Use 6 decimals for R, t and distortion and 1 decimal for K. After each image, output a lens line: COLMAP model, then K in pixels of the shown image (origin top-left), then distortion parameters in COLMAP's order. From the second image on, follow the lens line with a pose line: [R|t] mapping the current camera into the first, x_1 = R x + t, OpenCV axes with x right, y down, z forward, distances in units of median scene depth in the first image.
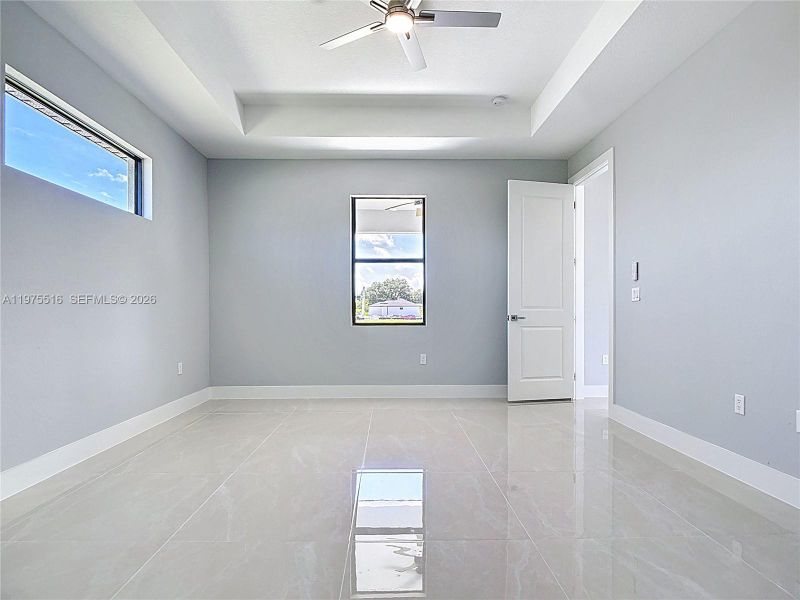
lens RADIAL K [[428.1, 0, 391.8], [0, 428.1, 306.6], [0, 0, 1]] dist [0.004907, -0.013335]
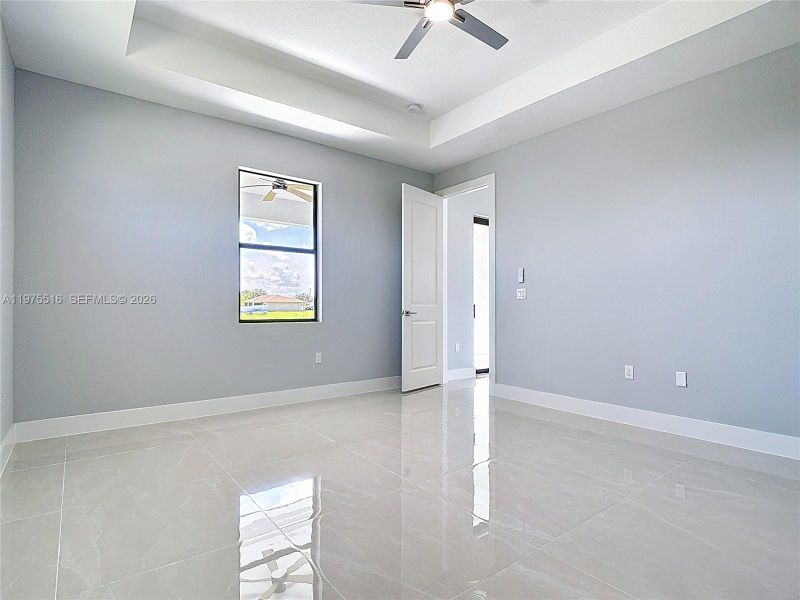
lens RADIAL K [[422.4, 0, 400.0], [0, 422.4, 300.0], [0, 0, 1]] dist [-0.000390, -0.000958]
pose [[0.801814, 0.012437, 0.597444, -0.354510], [-0.012283, 0.999915, -0.004331, -0.001244], [-0.597447, -0.003866, 0.801899, 0.163823]]
